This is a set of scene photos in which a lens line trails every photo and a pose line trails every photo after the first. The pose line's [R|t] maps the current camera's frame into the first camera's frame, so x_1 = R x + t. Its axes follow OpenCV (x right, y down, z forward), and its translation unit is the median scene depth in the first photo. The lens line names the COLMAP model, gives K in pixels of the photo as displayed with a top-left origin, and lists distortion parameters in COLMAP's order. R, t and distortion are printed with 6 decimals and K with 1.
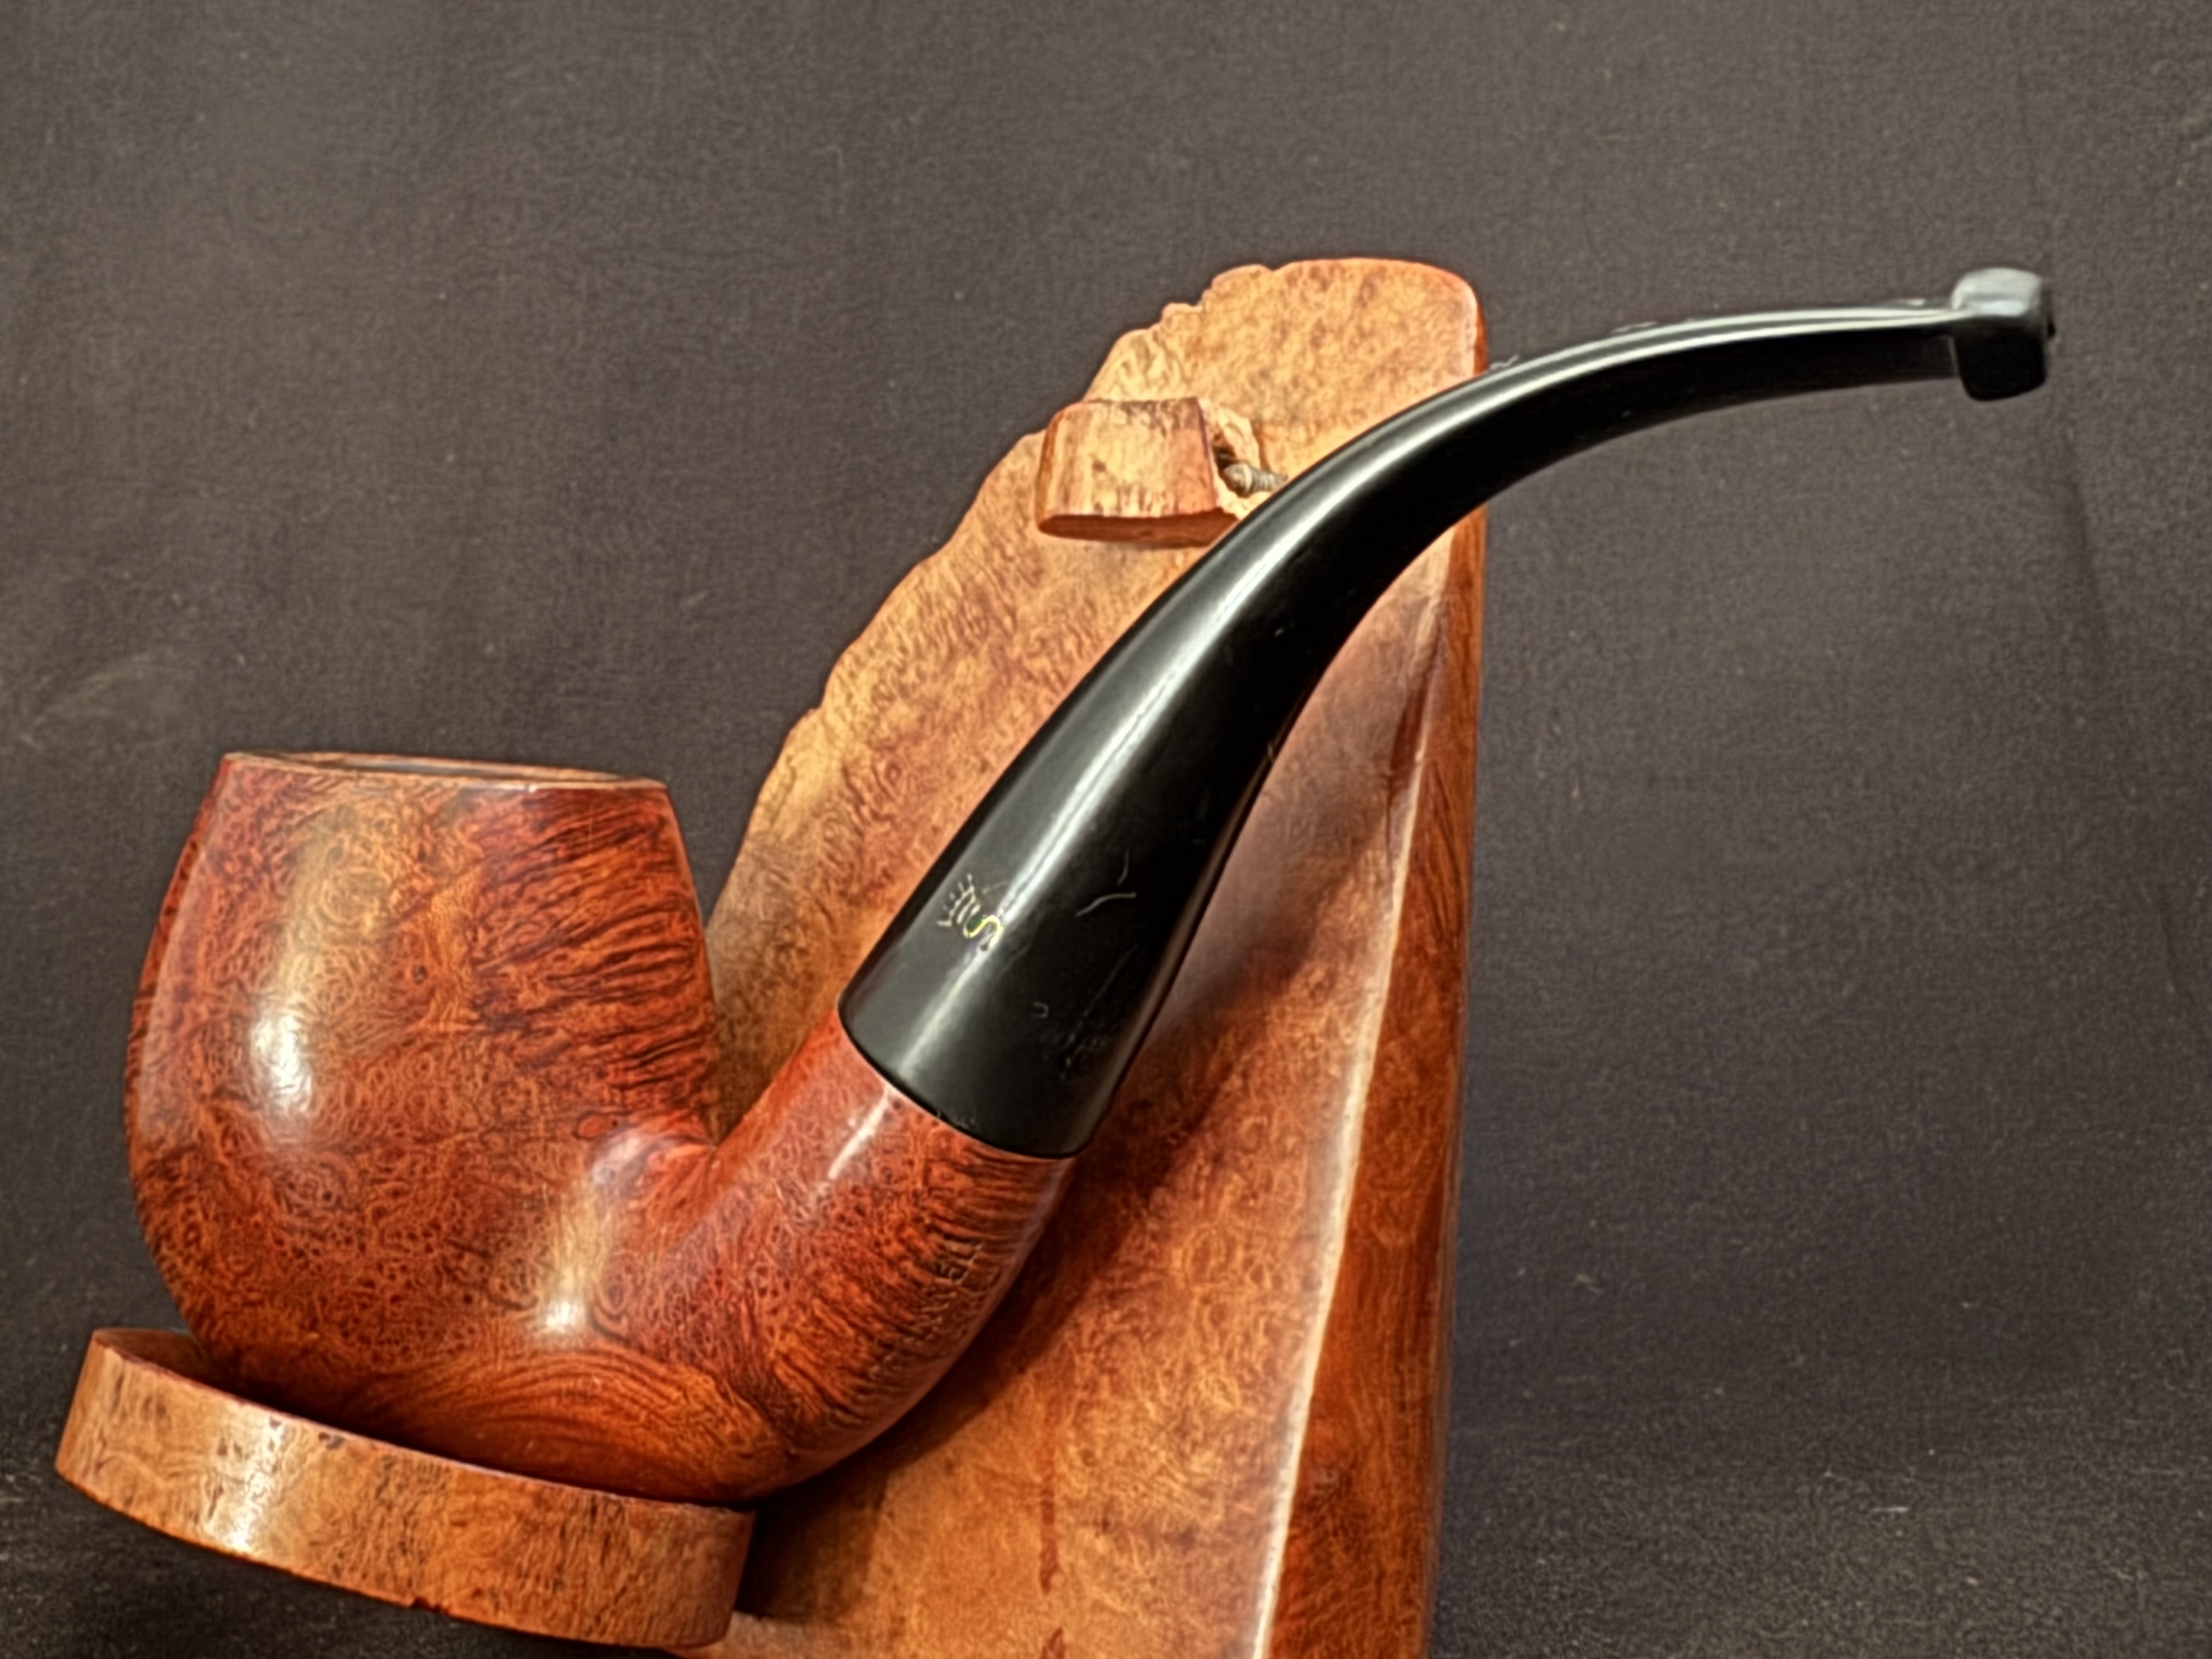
lens RADIAL K [[2594.1, 0, 835.1], [0, 2594.1, 840.4], [0, 0, 1]] dist [-0.000083, -0.006265]
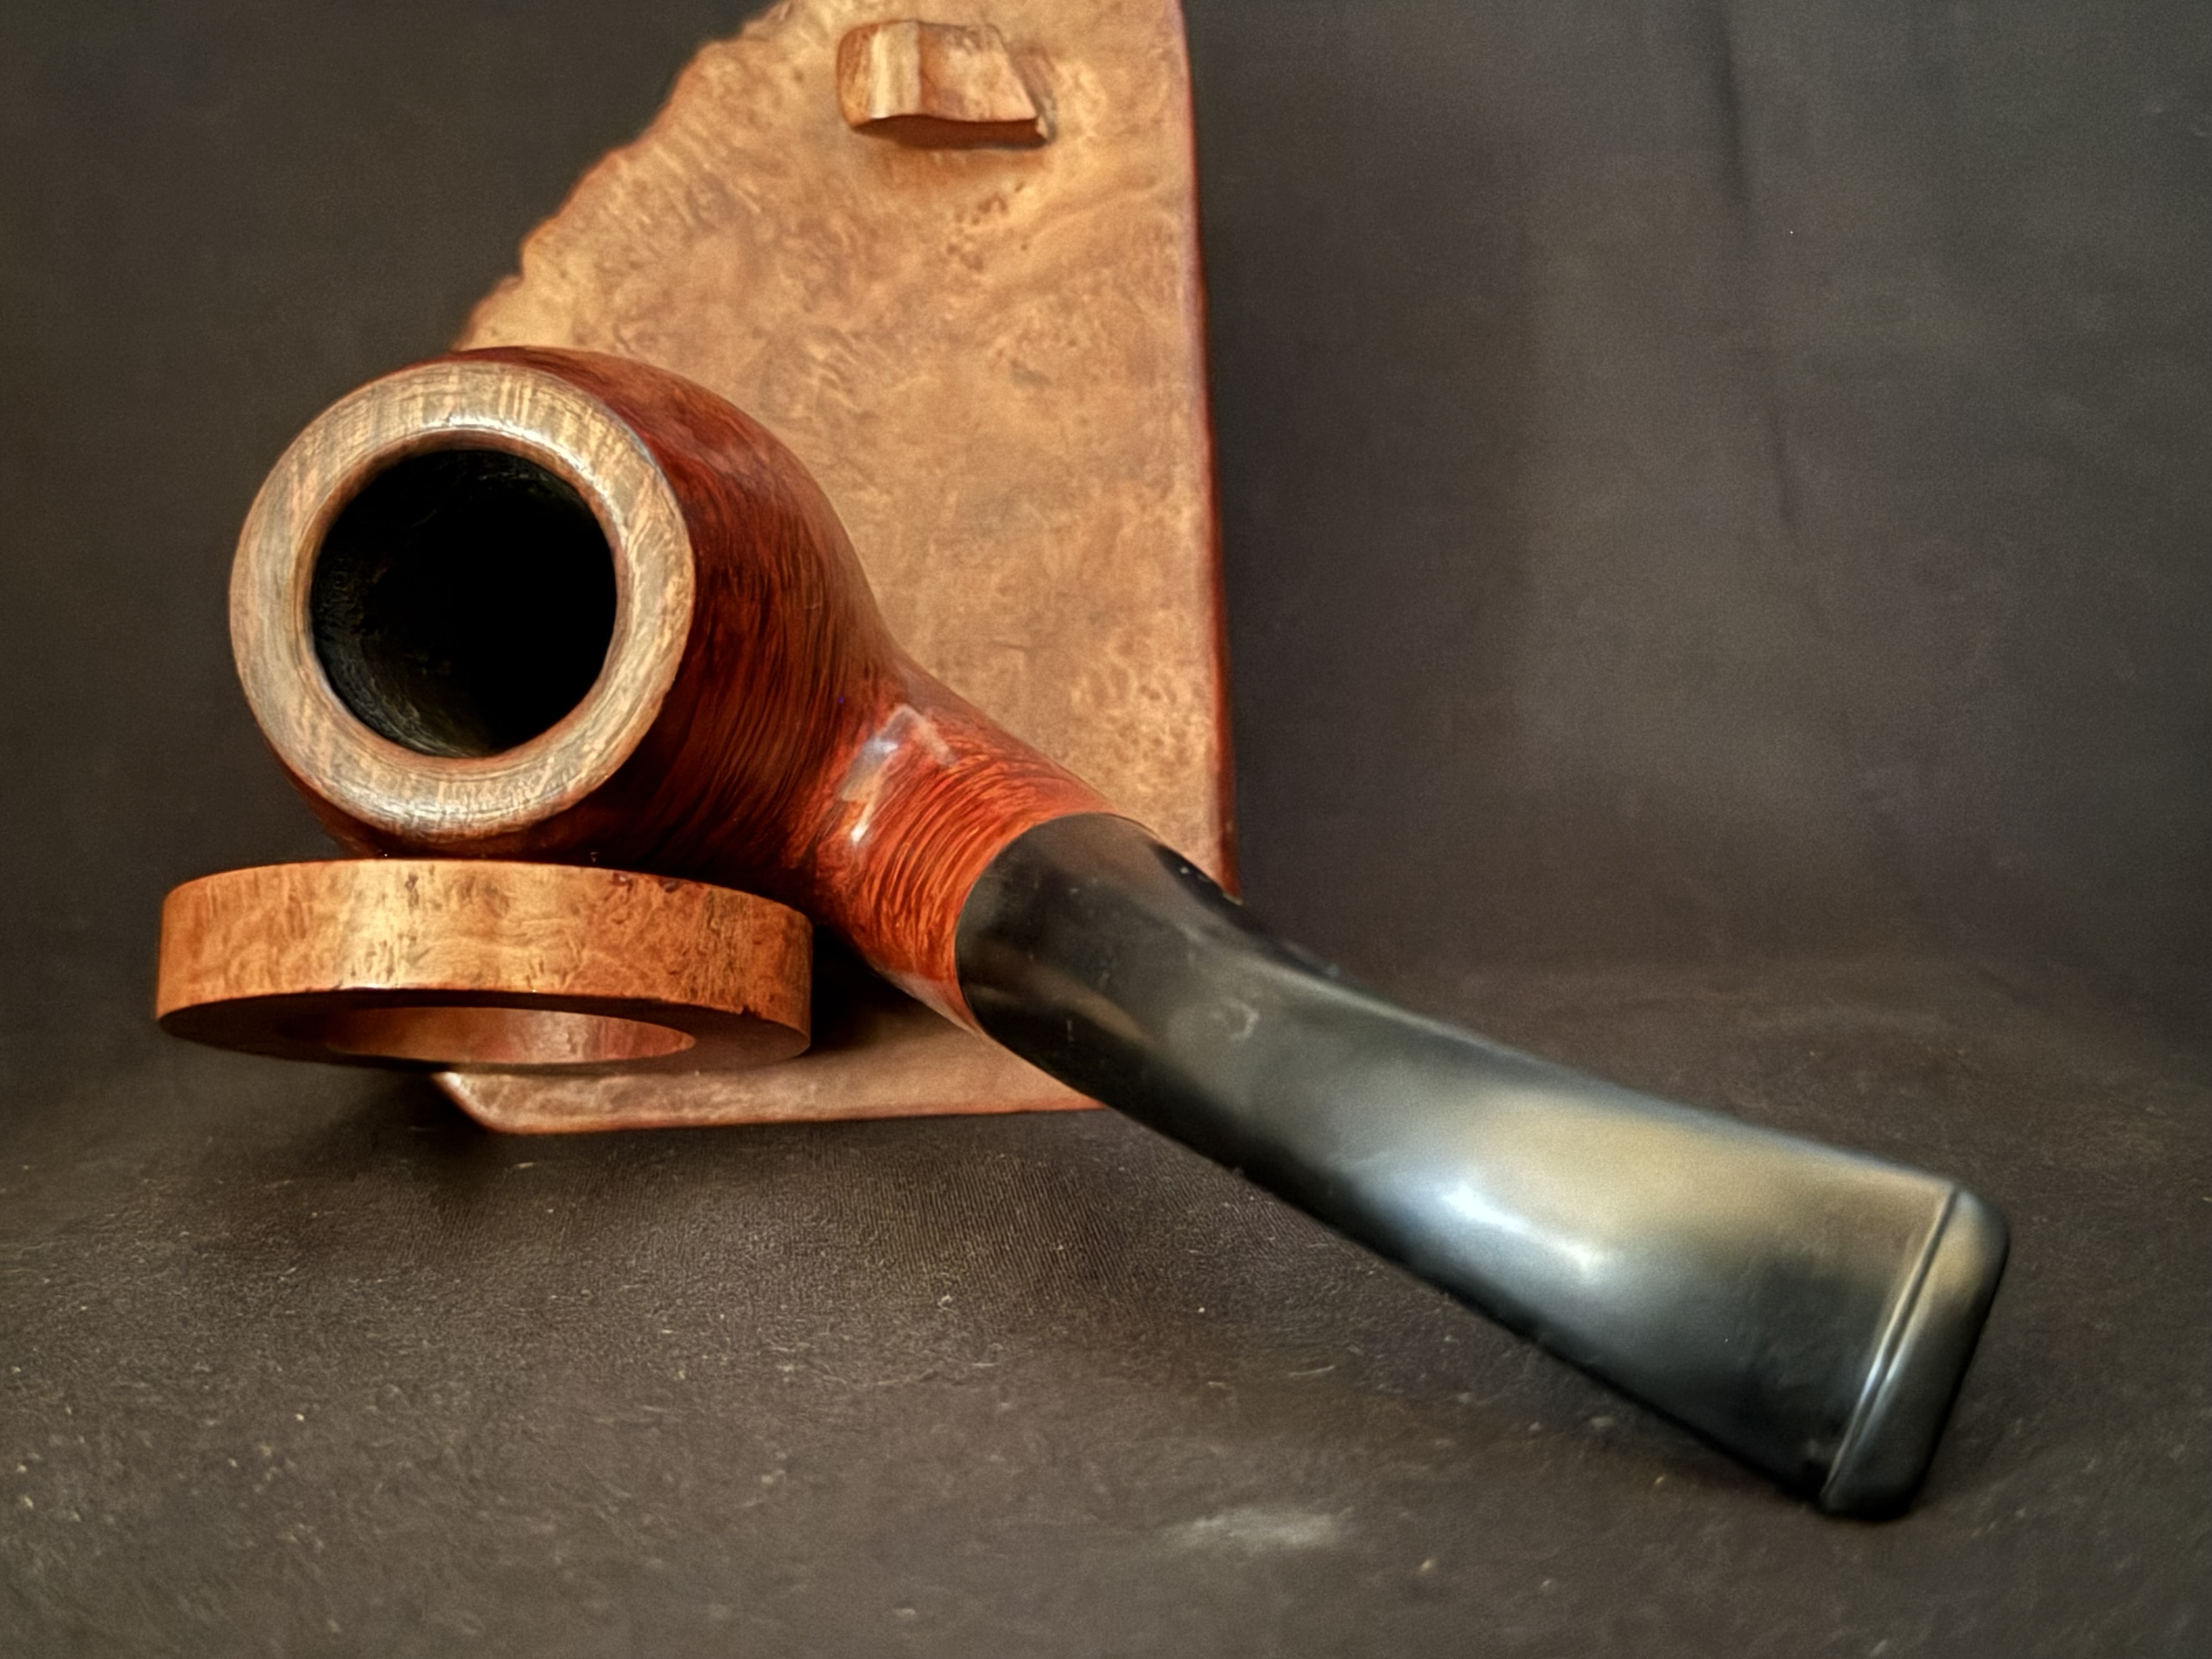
lens RADIAL K [[3084.5, 0, 1106.0], [0, 3084.5, 829.5], [0, 0, 1]] dist [0.102352, -0.003398]
pose [[0.659940, -0.098025, 0.744896, -1.023108], [0.051379, 0.995019, 0.085421, 0.094915], [-0.749559, -0.018100, 0.661689, -0.045102]]
